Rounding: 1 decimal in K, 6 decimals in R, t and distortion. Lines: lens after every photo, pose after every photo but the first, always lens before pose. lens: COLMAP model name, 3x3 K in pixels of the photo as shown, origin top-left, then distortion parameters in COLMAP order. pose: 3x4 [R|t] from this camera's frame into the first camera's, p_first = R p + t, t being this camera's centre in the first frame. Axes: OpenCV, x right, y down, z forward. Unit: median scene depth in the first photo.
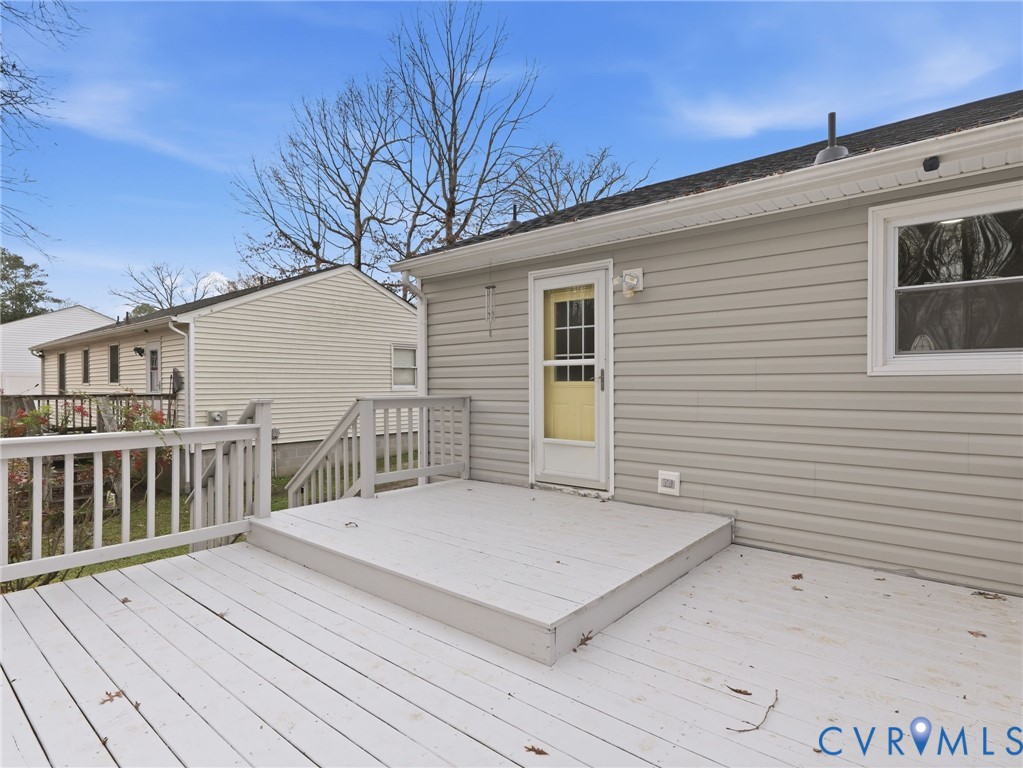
lens RADIAL K [[550.9, 0, 506.8], [0, 550.9, 384.7], [0, 0, 1]] dist [-0.002214, -0.000165]
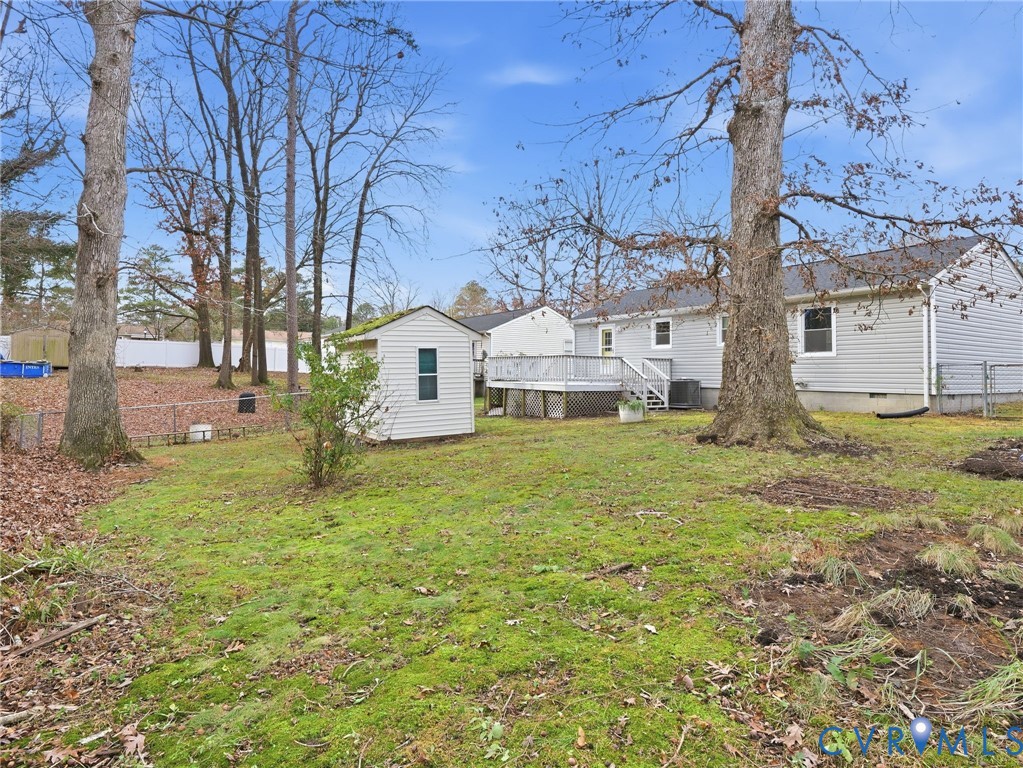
lens RADIAL K [[550.9, 0, 506.8], [0, 550.9, 384.7], [0, 0, 1]] dist [-0.002214, -0.000165]
pose [[0.955967, 0.023359, -0.292544, 0.603230], [-0.017833, 0.999609, 0.021542, 0.168083], [0.292933, -0.015376, 0.956009, -3.188338]]
